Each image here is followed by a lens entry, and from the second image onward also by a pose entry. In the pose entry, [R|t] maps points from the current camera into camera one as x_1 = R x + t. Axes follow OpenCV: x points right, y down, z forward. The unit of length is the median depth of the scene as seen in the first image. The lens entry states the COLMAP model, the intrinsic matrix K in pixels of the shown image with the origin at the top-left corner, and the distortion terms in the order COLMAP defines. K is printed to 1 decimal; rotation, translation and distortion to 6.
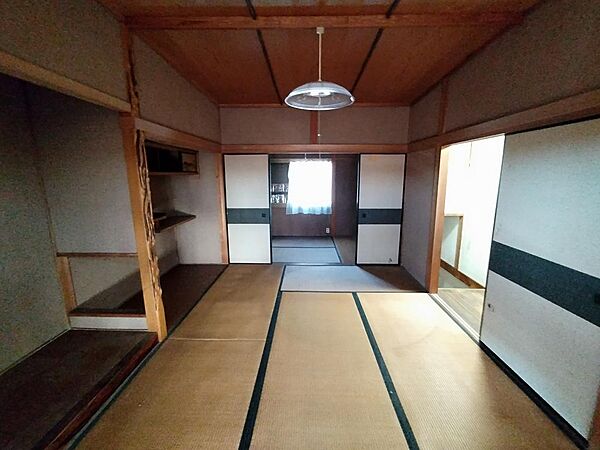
lens RADIAL K [[255.5, 0, 301.1], [0, 255.5, 218.9], [0, 0, 1]] dist [0.001082, 0.000307]
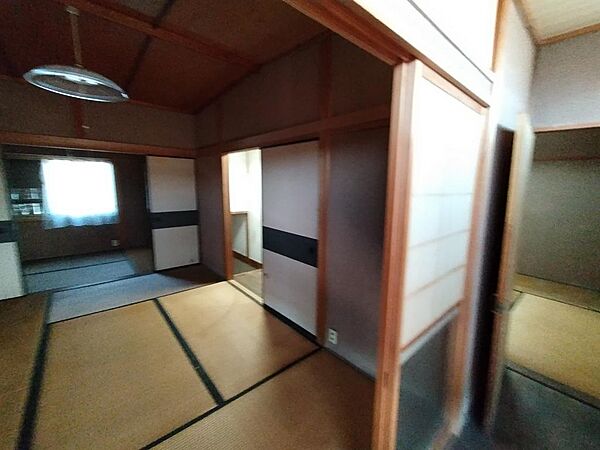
lens RADIAL K [[258.0, 0, 300.0], [0, 258.0, 225.0], [0, 0, 1]] dist [0.001322, 0.000039]
pose [[0.743430, -0.096000, 0.661889, -0.002569], [0.099038, 0.994536, 0.033009, 0.033276], [-0.661441, 0.041012, 0.748875, -0.099039]]
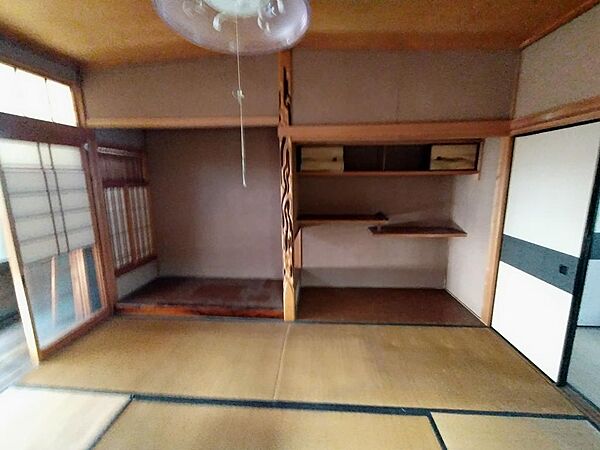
lens RADIAL K [[255.5, 0, 301.1], [0, 255.5, 218.9], [0, 0, 1]] dist [0.001082, 0.000307]
pose [[-0.040003, 0.175143, -0.983730, 0.346814], [-0.163901, 0.970032, 0.179370, -0.125824], [0.985665, 0.168410, -0.010098, 0.699852]]
